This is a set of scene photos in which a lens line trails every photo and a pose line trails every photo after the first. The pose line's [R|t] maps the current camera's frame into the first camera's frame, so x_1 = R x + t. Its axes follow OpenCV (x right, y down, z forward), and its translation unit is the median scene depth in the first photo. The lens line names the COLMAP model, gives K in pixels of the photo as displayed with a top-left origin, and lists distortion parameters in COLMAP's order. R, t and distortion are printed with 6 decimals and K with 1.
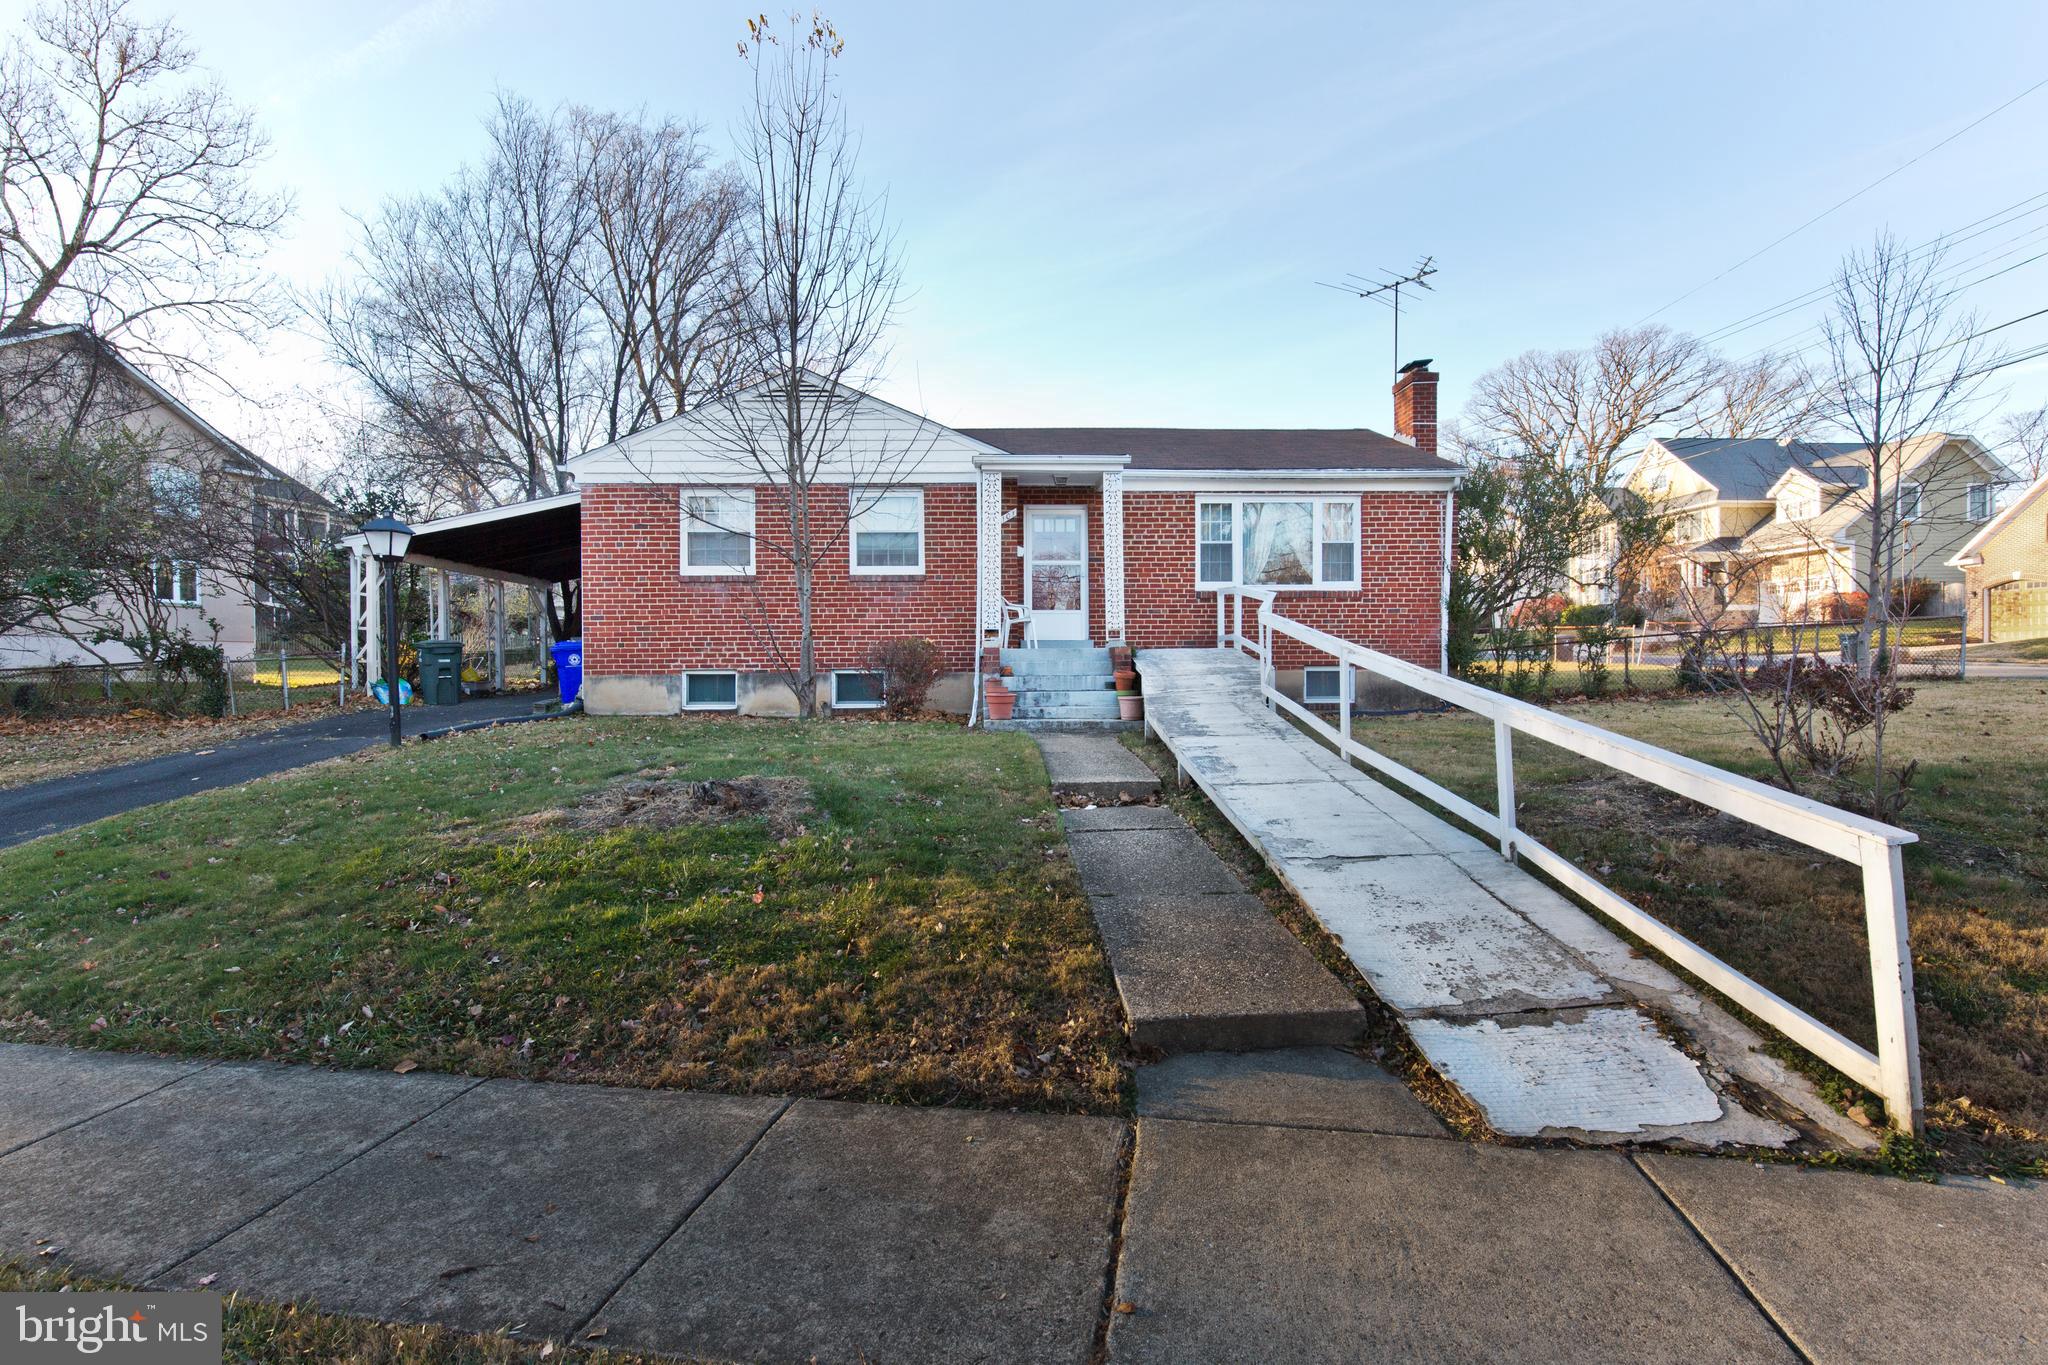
lens RADIAL K [[924.6, 0, 1004.8], [0, 924.6, 692.9], [0, 0, 1]] dist [0.001625, -0.000544]
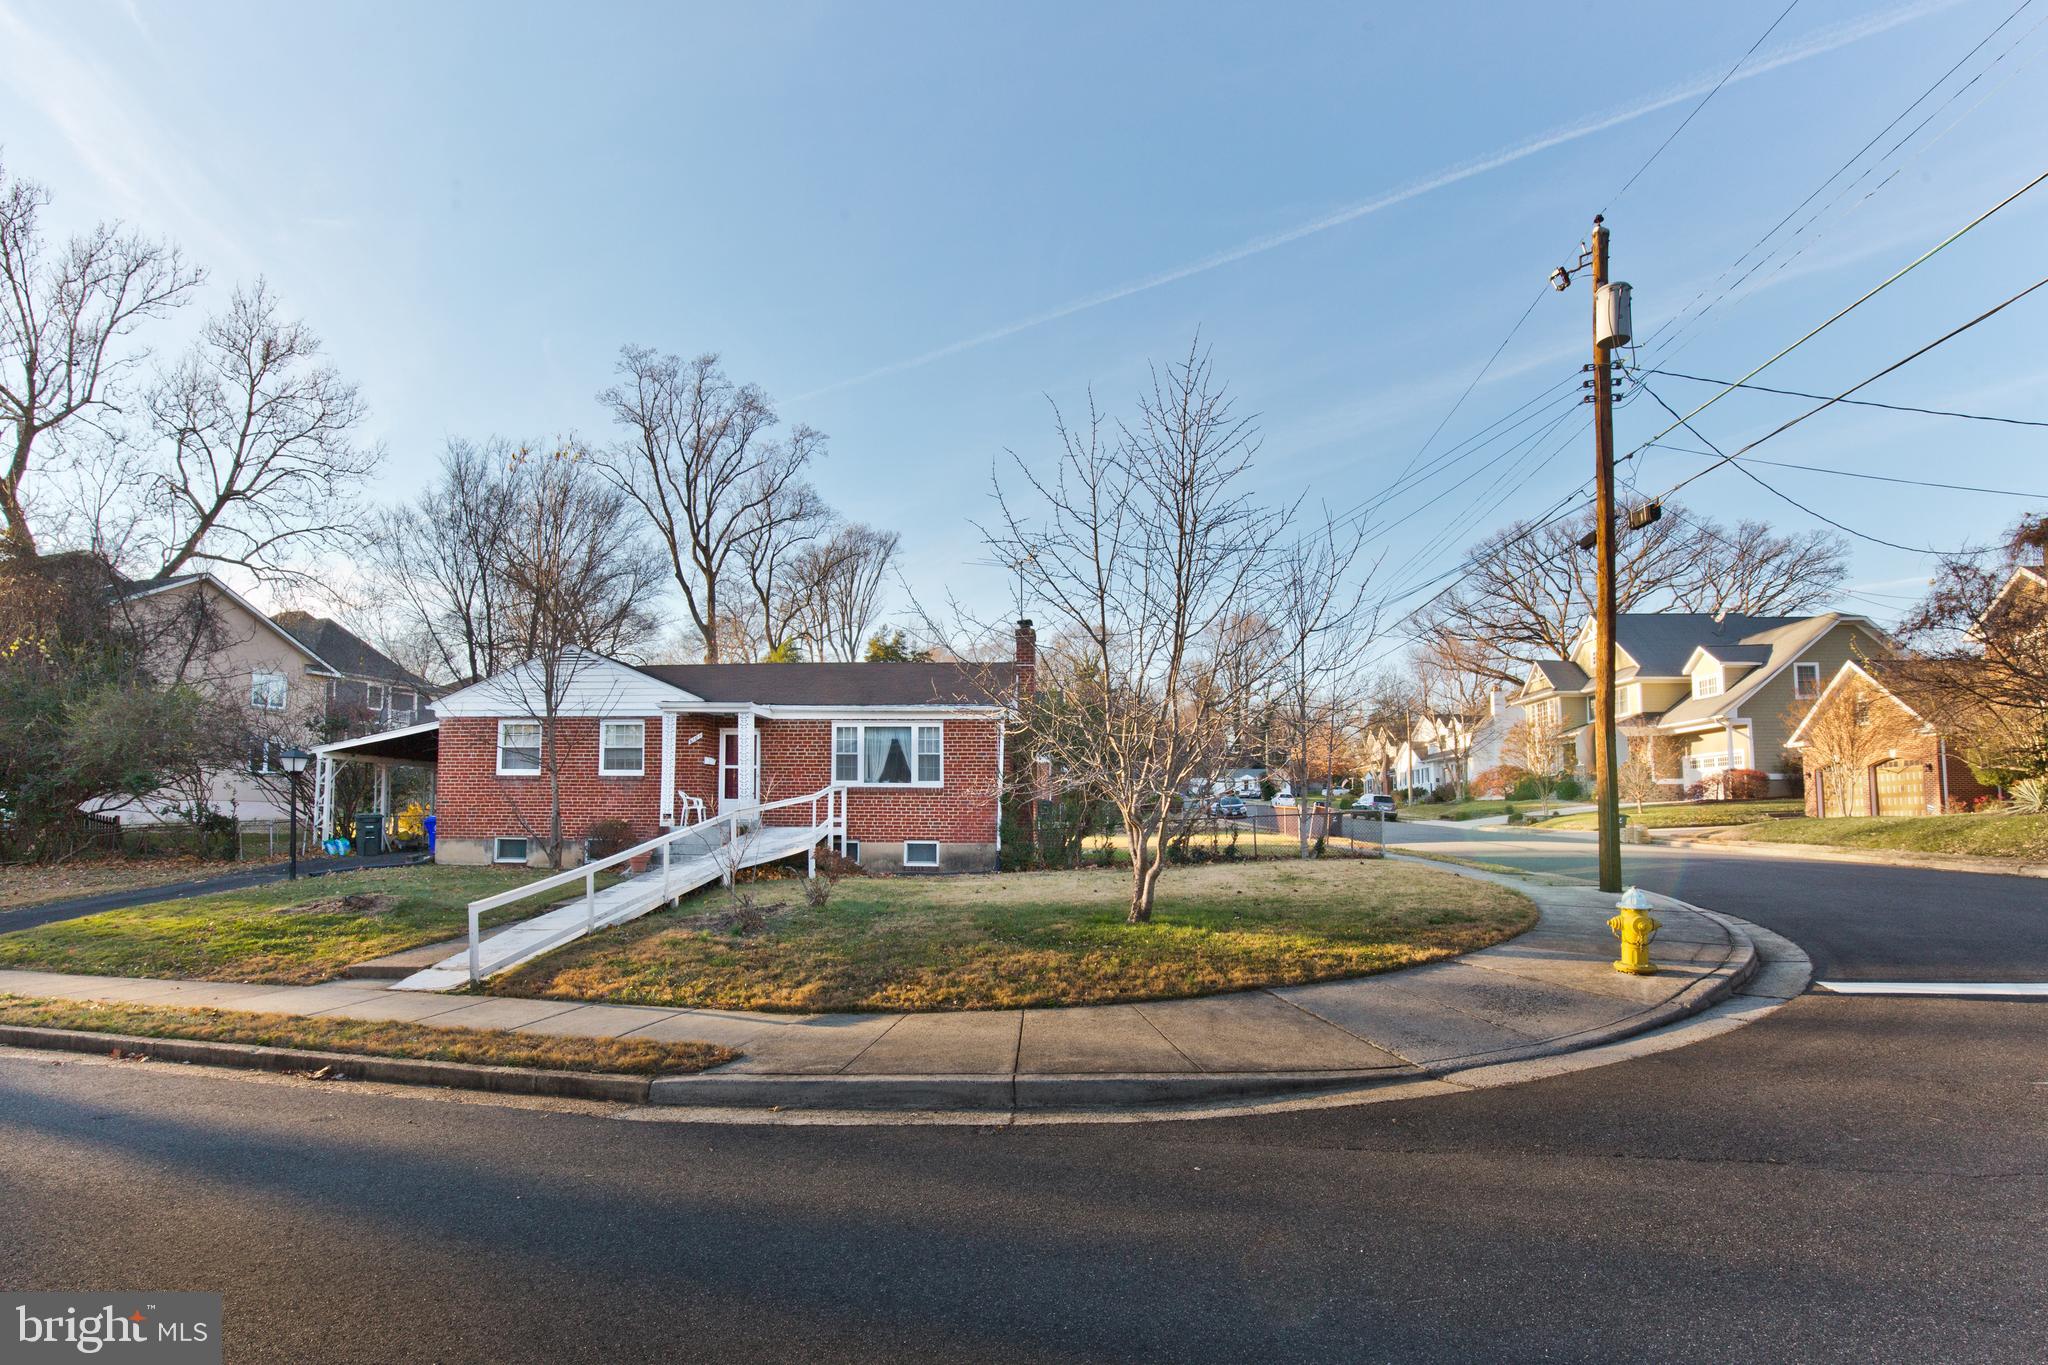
lens RADIAL K [[962.4, 0, 985.1], [0, 962.4, 797.2], [0, 0, 1]] dist [-0.003243, -0.000521]
pose [[0.991077, 0.010188, -0.132901, 0.643677], [-0.017502, 0.998388, -0.053987, -0.016918], [0.132137, 0.055832, 0.989658, -0.460591]]
